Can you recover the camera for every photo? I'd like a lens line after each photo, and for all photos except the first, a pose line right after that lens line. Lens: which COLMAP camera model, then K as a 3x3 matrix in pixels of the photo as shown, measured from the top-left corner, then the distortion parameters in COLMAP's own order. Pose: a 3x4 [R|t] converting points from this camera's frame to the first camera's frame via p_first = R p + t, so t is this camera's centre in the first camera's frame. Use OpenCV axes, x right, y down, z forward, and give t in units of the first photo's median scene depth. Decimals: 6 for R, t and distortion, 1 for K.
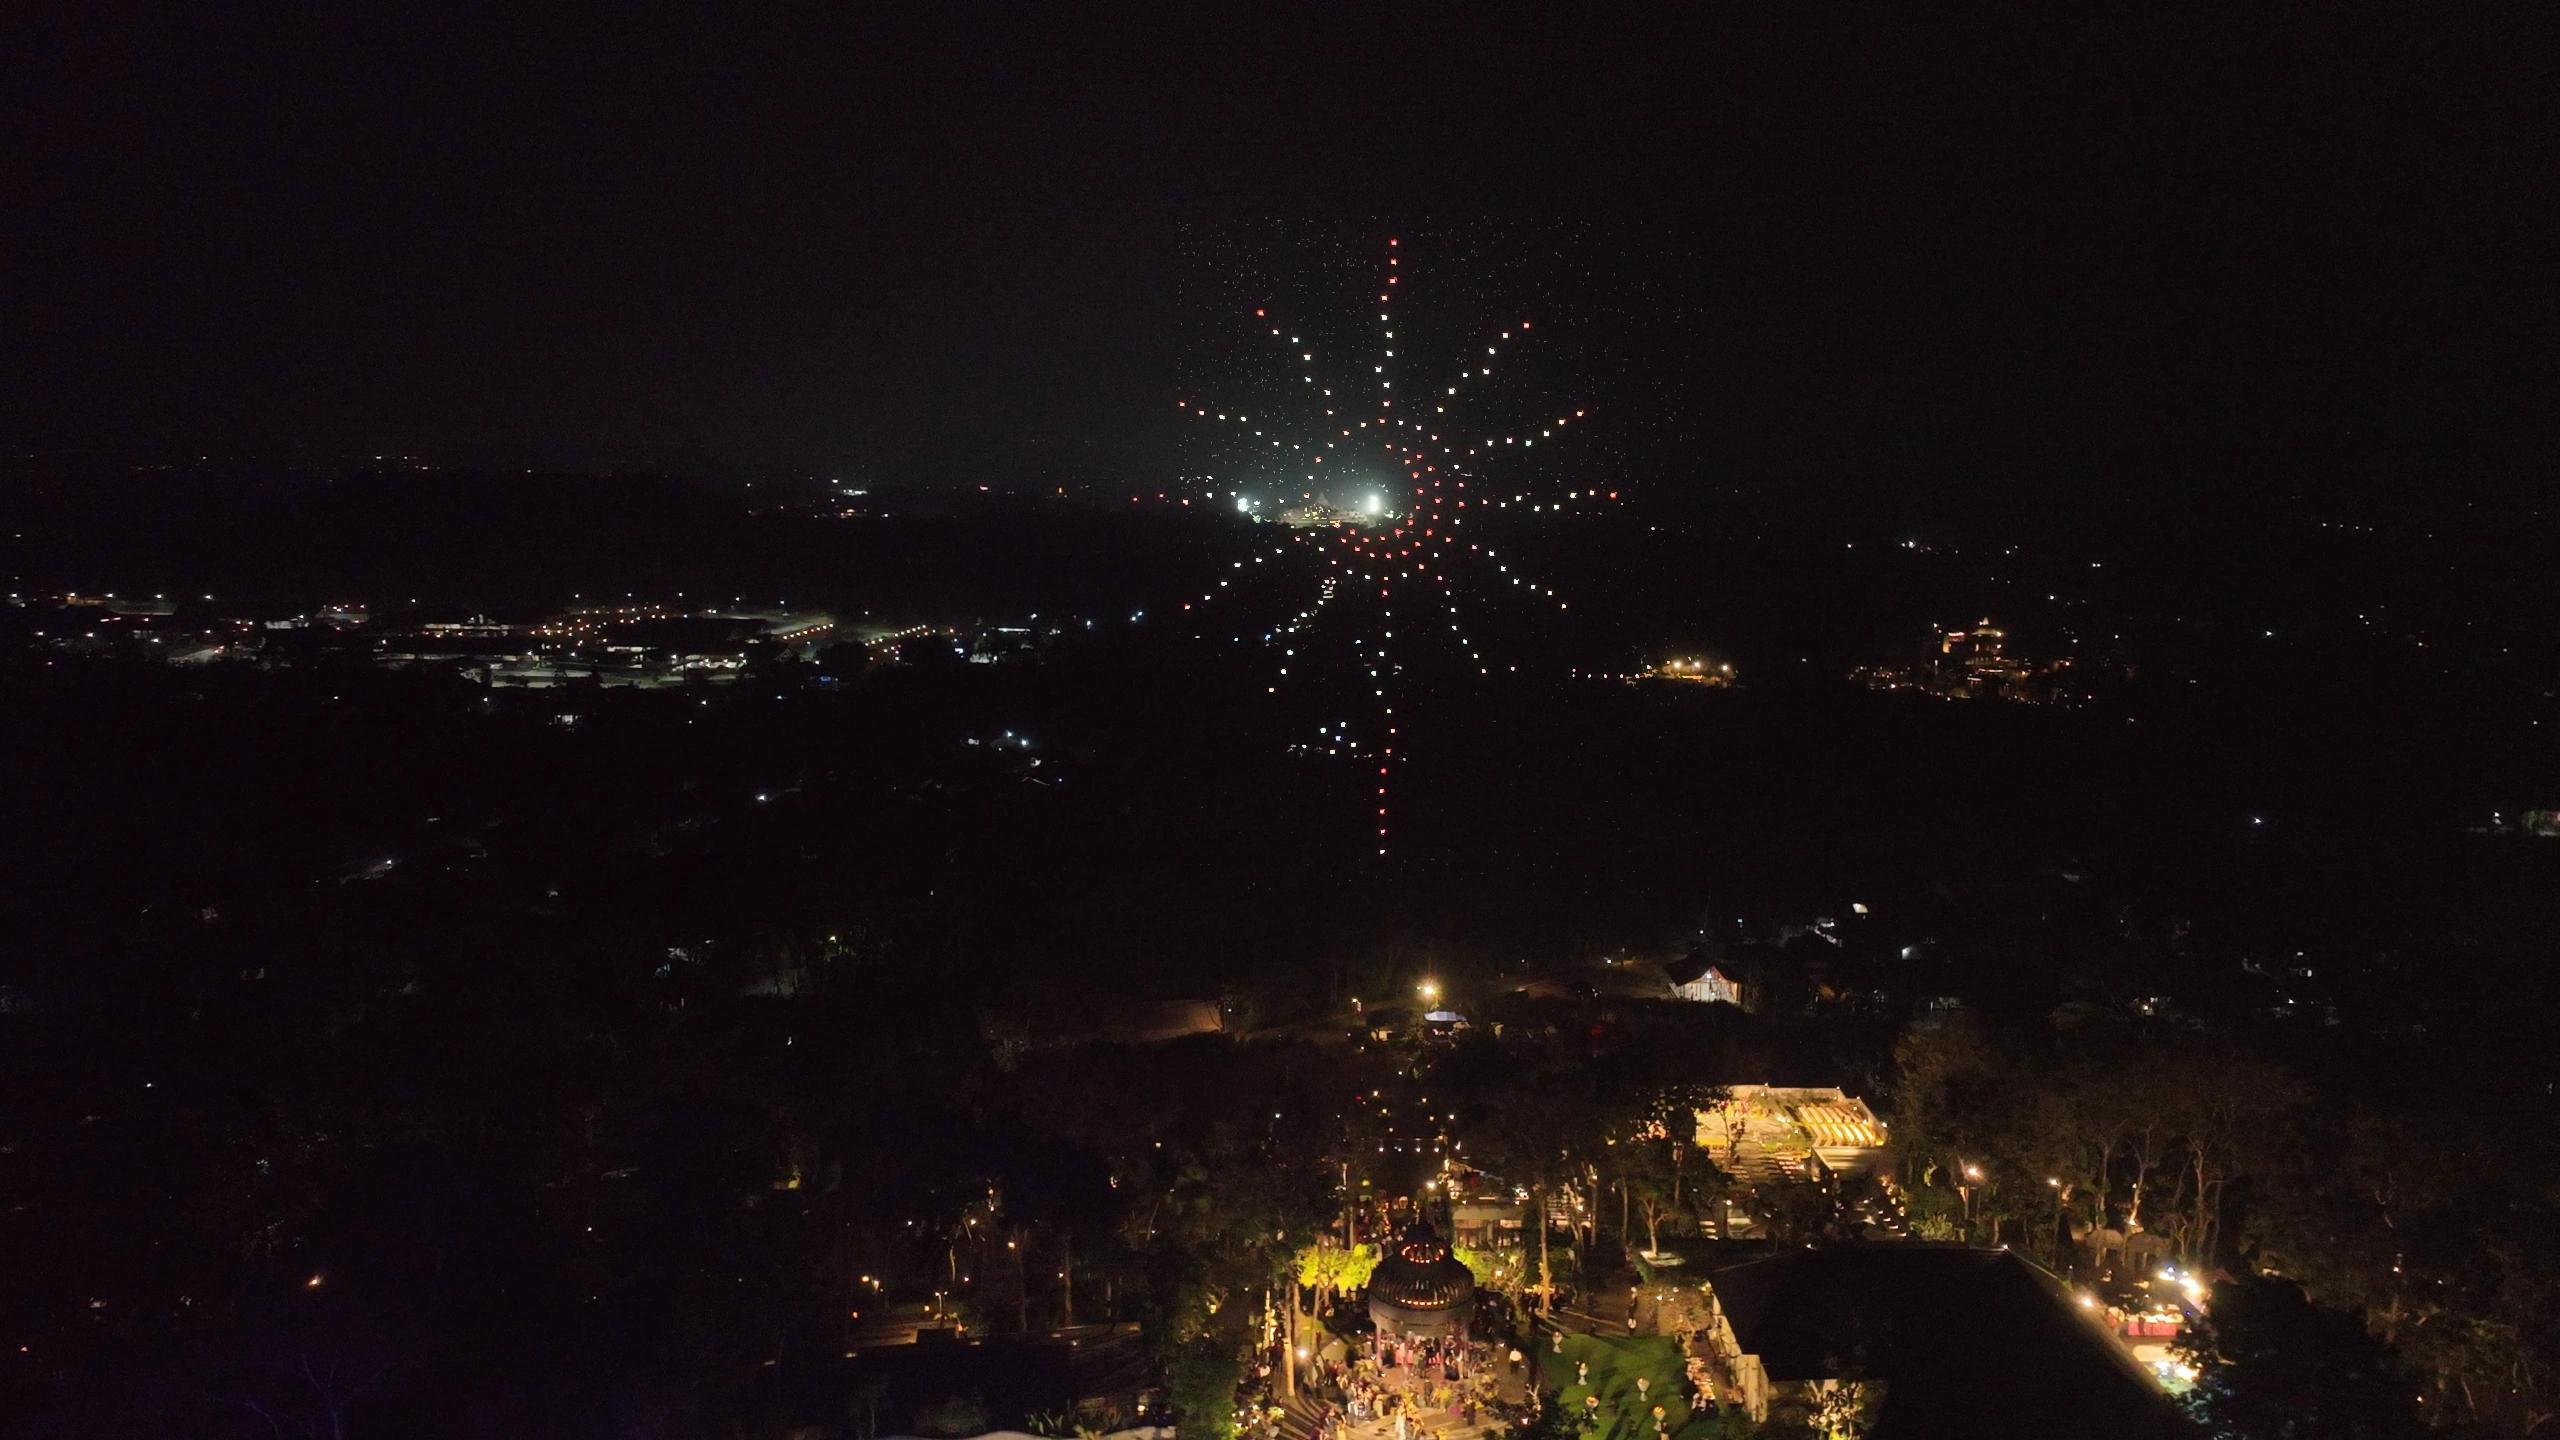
lens RADIAL K [[1804.4, 0, 1280.0], [0, 1804.4, 720.0], [0, 0, 1]] dist [-0.001945, 0.019942]
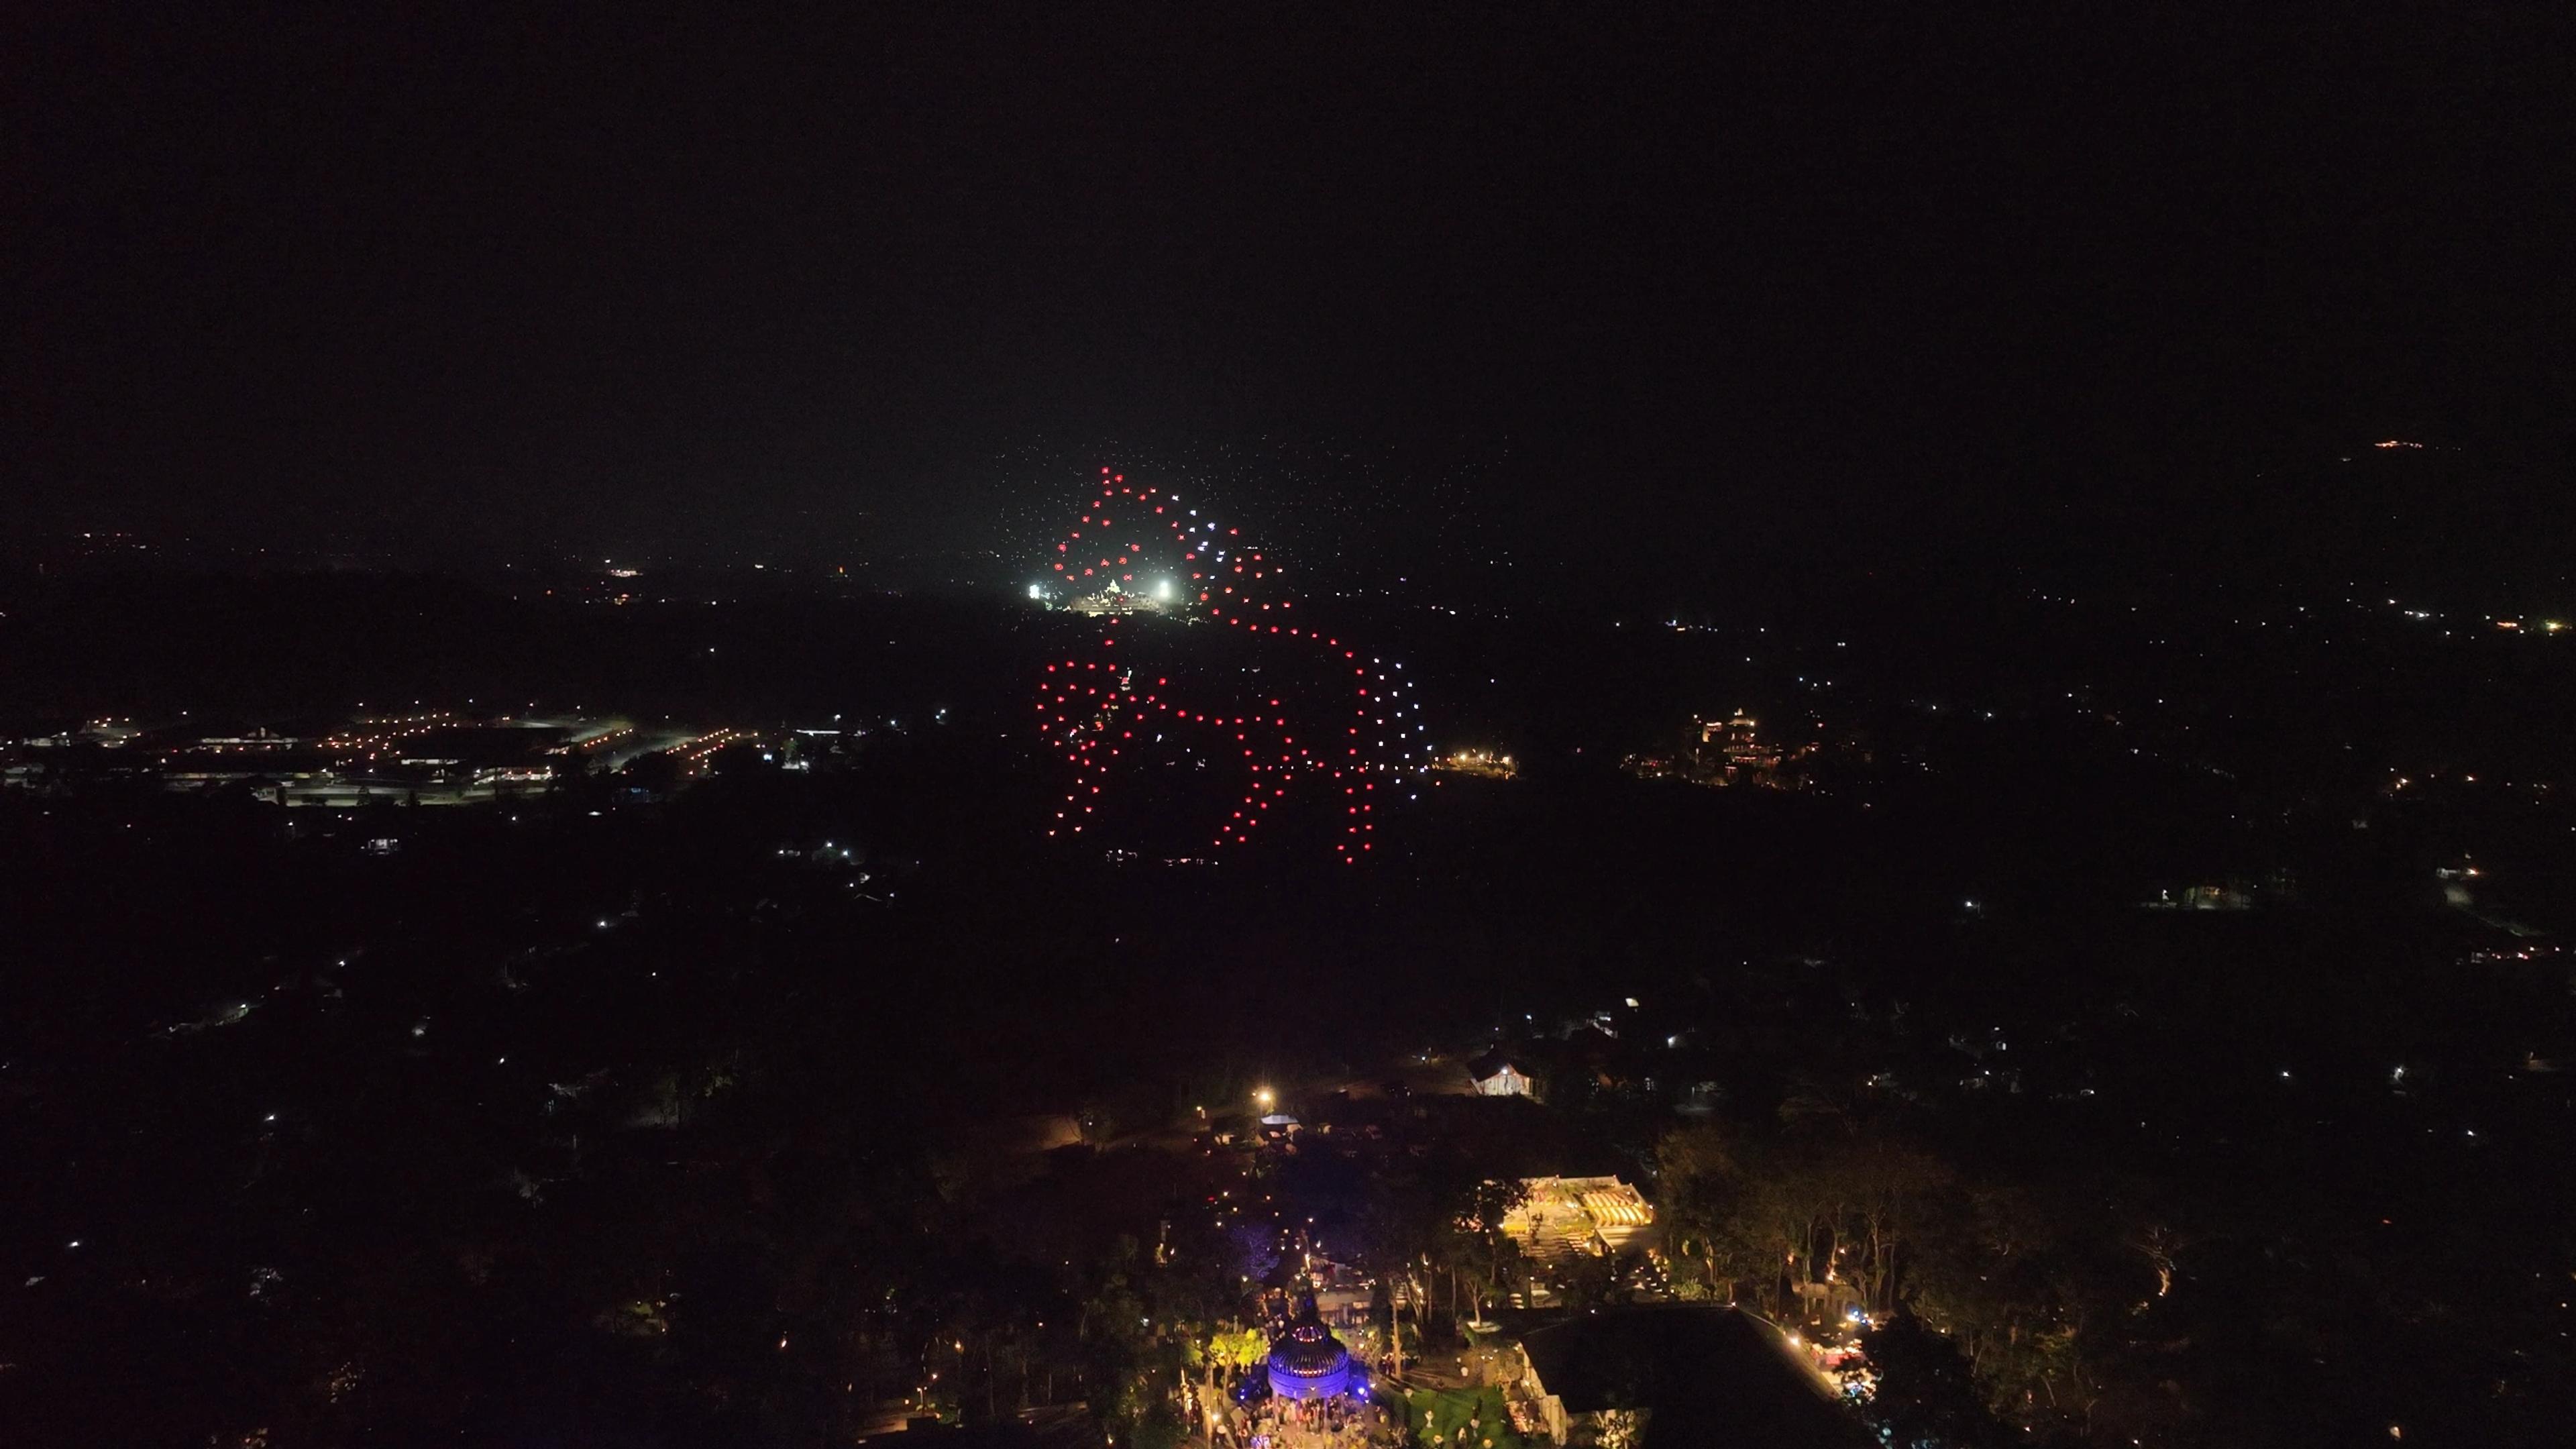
lens RADIAL K [[1815.7, 0, 1288.0], [0, 1815.7, 724.5], [0, 0, 1]] dist [-0.001945, 0.019942]
pose [[0.992197, -0.017543, 0.123440, -0.039729], [0.021908, 0.999178, -0.034094, -0.045146], [-0.122741, 0.036533, 0.991766, -0.142613]]
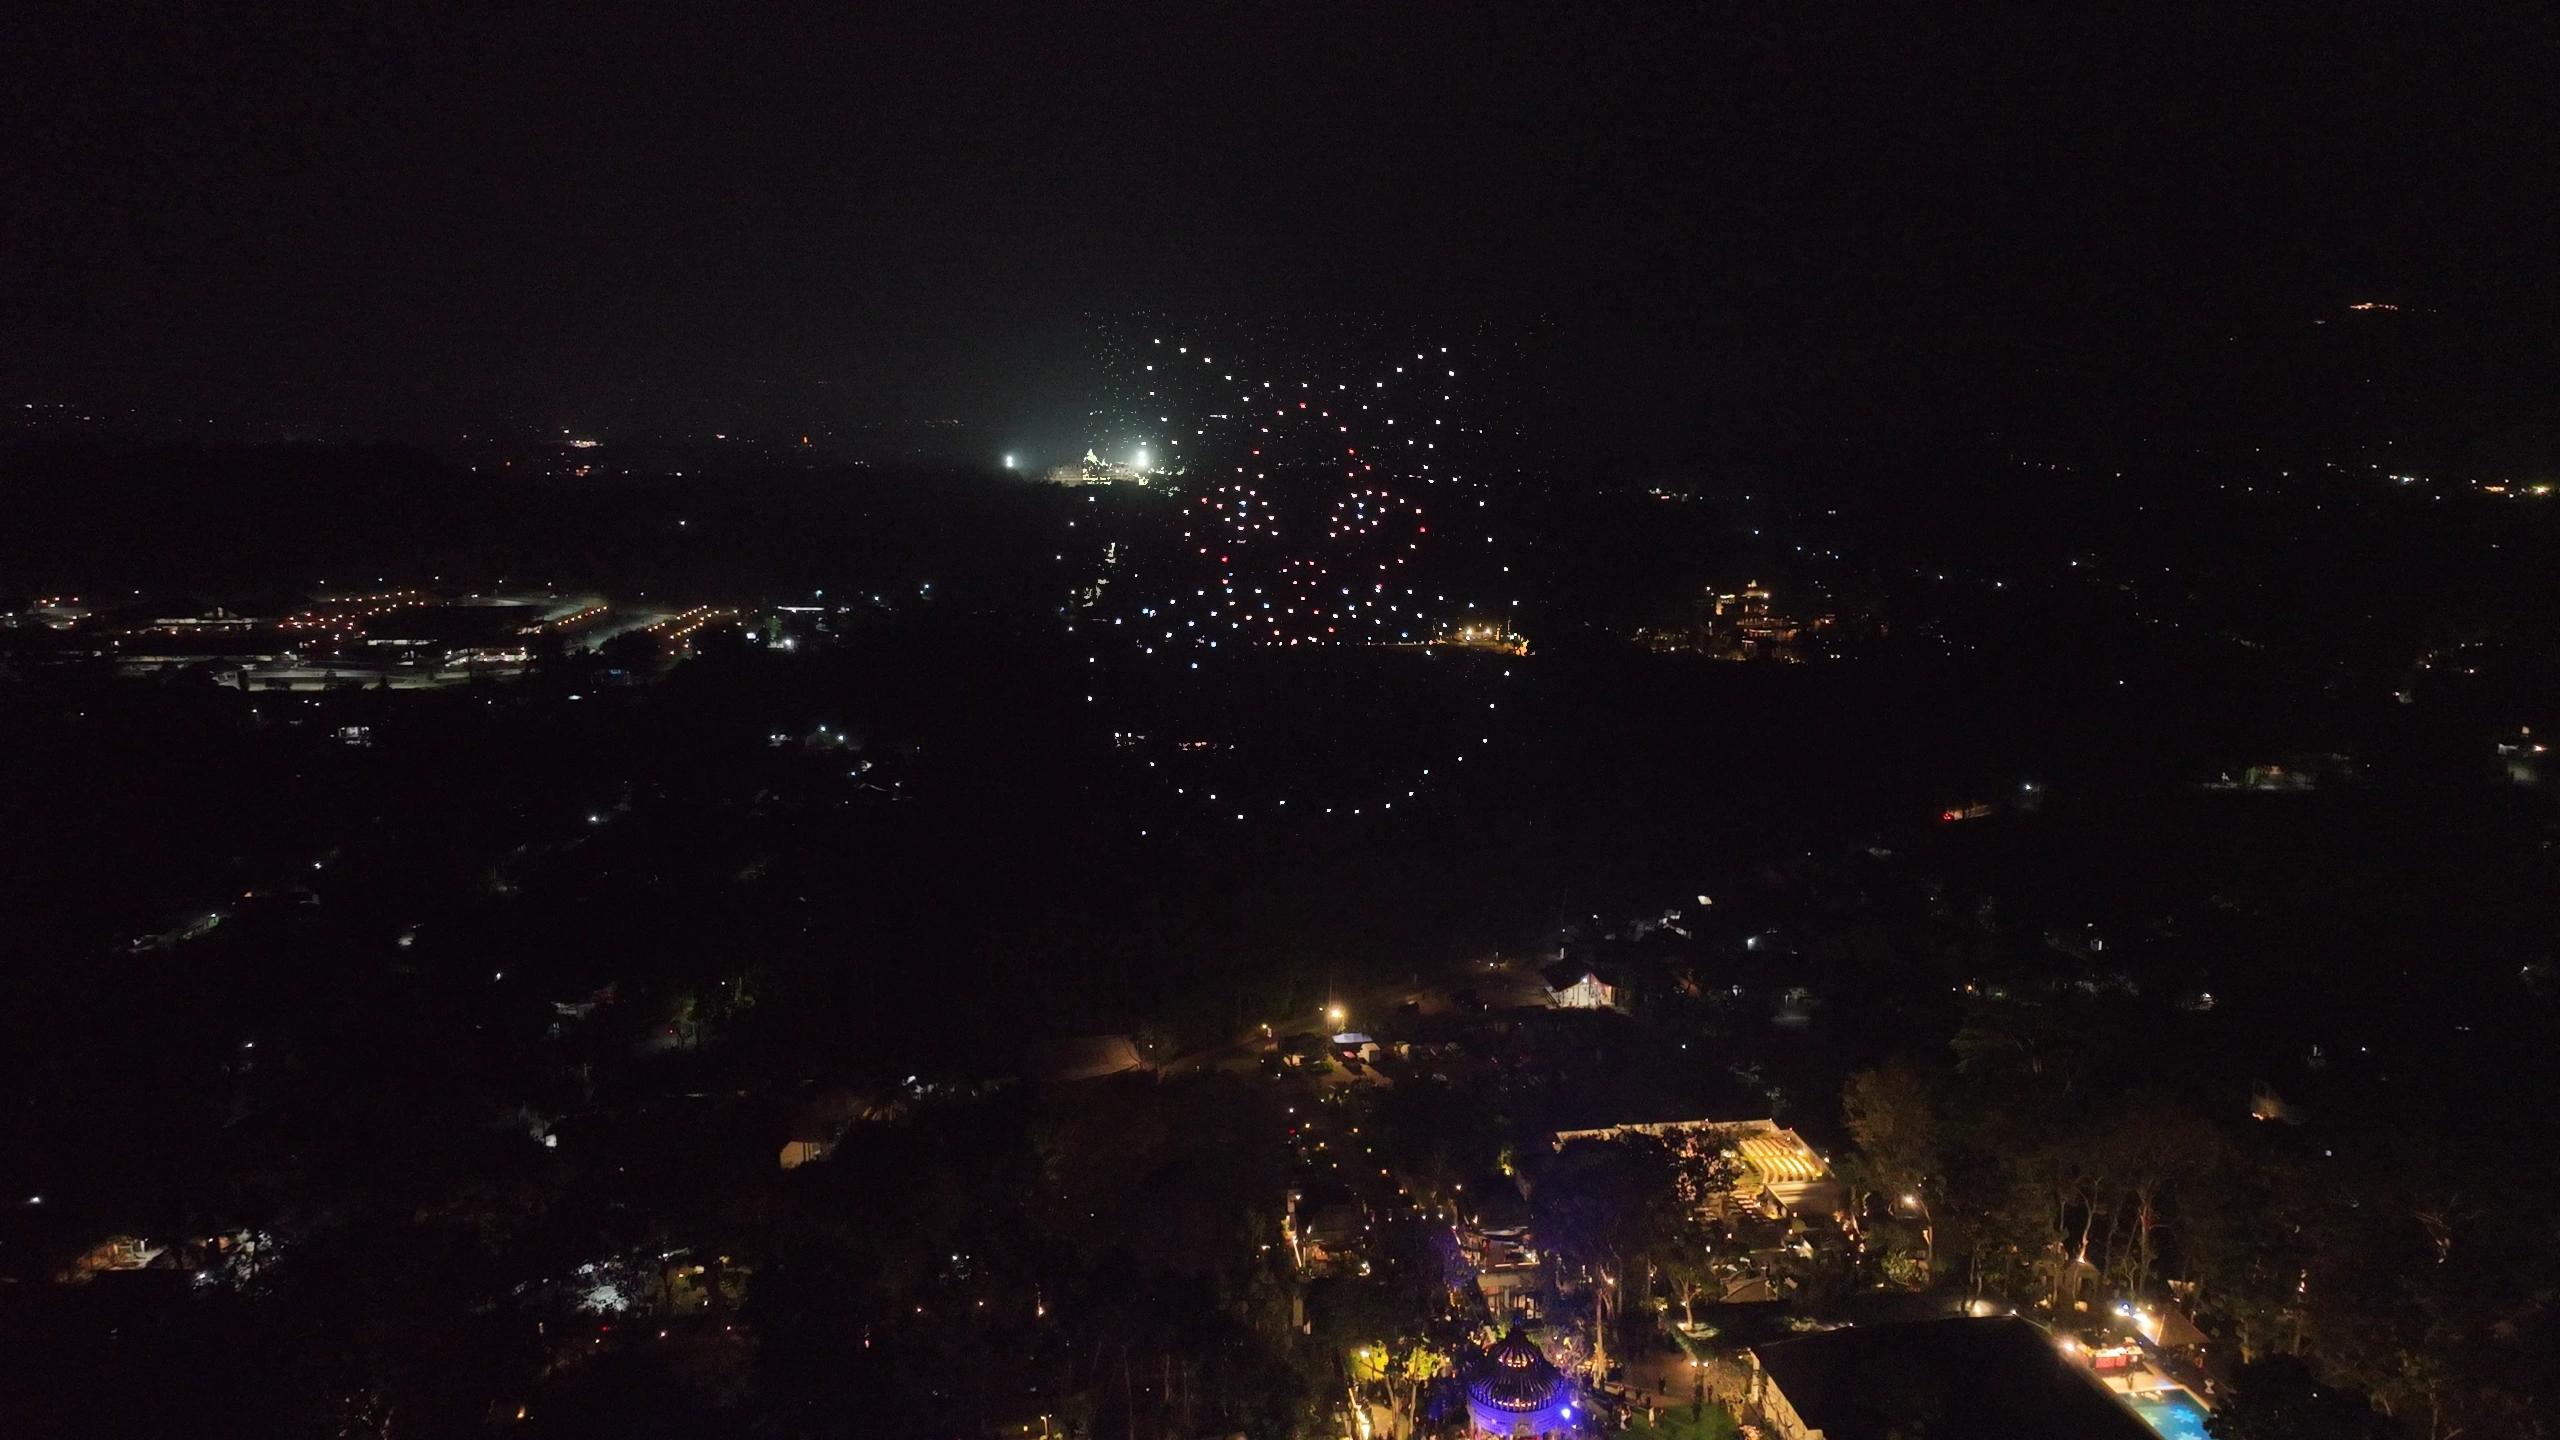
lens RADIAL K [[1804.4, 0, 1280.0], [0, 1804.4, 720.0], [0, 0, 1]] dist [-0.001945, 0.019942]
pose [[0.989978, -0.032126, 0.137517, -0.088126], [0.027385, 0.998968, 0.036233, -0.059292], [-0.138539, -0.032104, 0.989837, -0.024691]]
